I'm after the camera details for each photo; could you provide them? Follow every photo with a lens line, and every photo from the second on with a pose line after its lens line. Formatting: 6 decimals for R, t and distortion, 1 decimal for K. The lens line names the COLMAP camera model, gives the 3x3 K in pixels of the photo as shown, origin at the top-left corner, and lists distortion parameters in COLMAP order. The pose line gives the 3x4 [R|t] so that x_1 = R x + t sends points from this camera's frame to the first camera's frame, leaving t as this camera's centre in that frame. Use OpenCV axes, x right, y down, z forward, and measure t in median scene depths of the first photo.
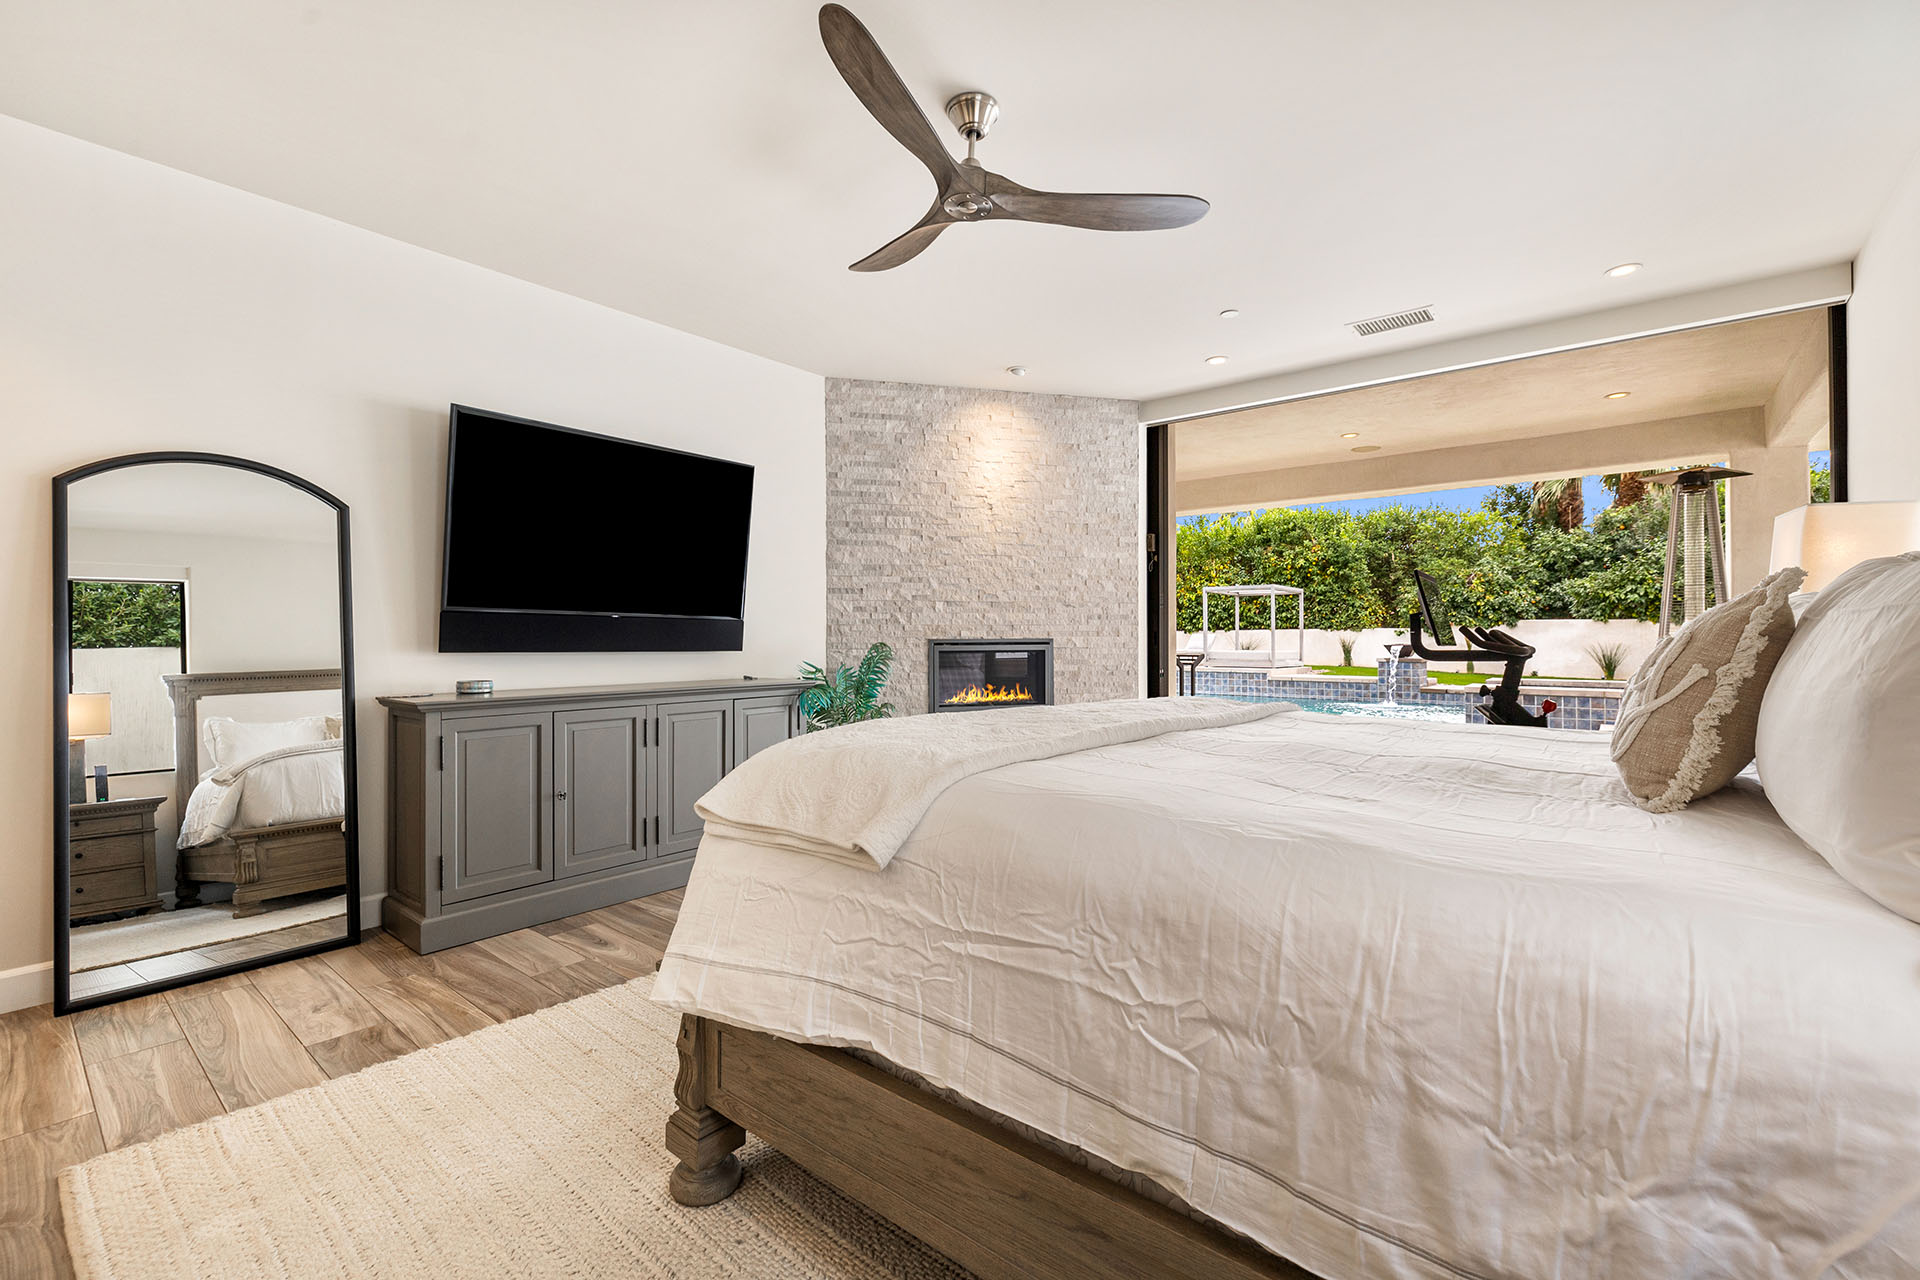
lens RADIAL K [[819.6, 0, 953.6], [0, 819.6, 631.6], [0, 0, 1]] dist [-0.001064, 0.000304]
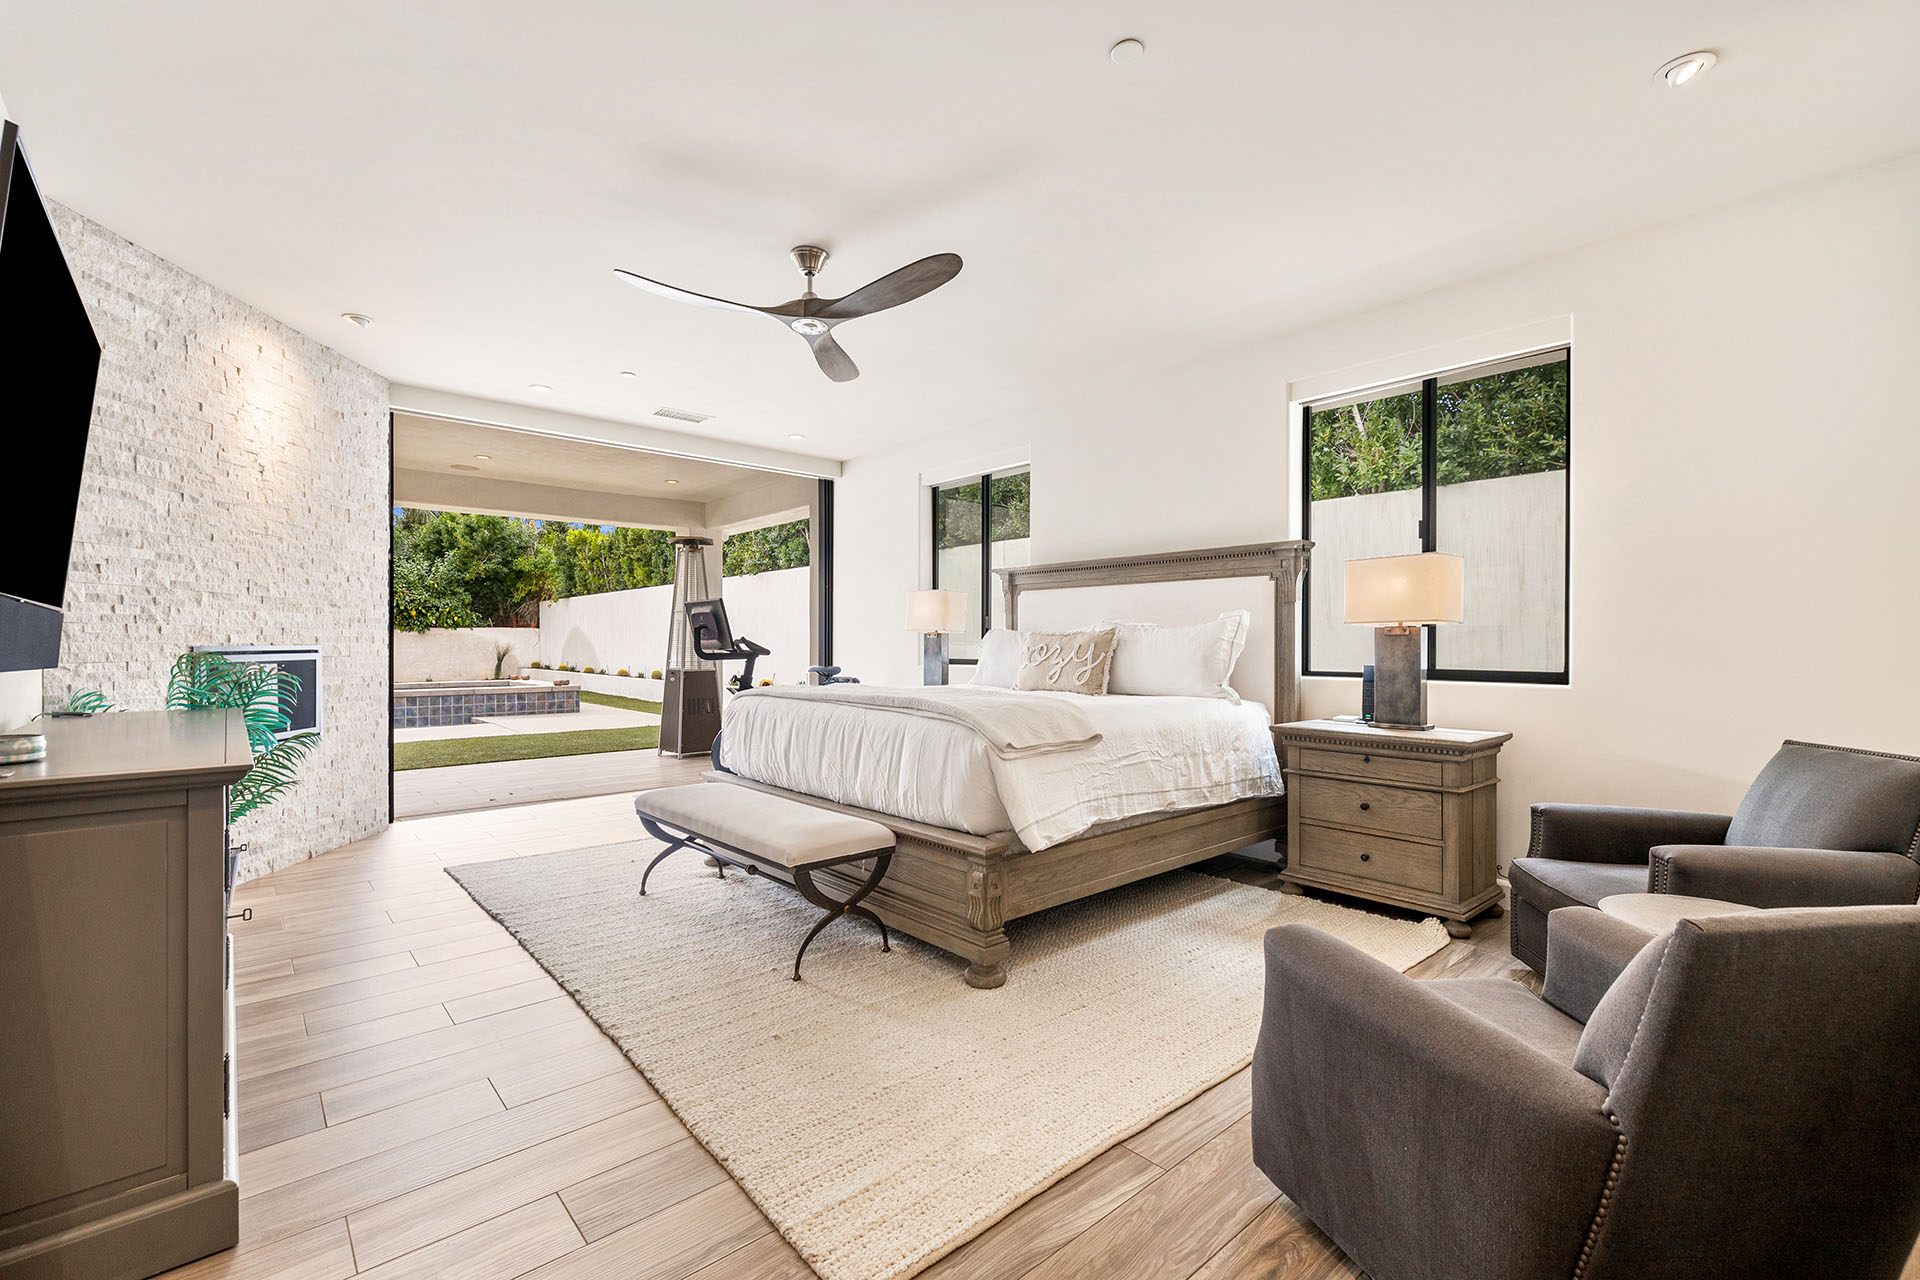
lens RADIAL K [[838.8, 0, 960.0], [0, 838.8, 640.0], [0, 0, 1]] dist [0.003625, 0.000259]
pose [[0.143490, 0.005514, 0.989636, -0.639267], [-0.008204, 0.999957, -0.004382, 0.001799], [-0.989618, -0.007490, 0.143529, 0.266264]]
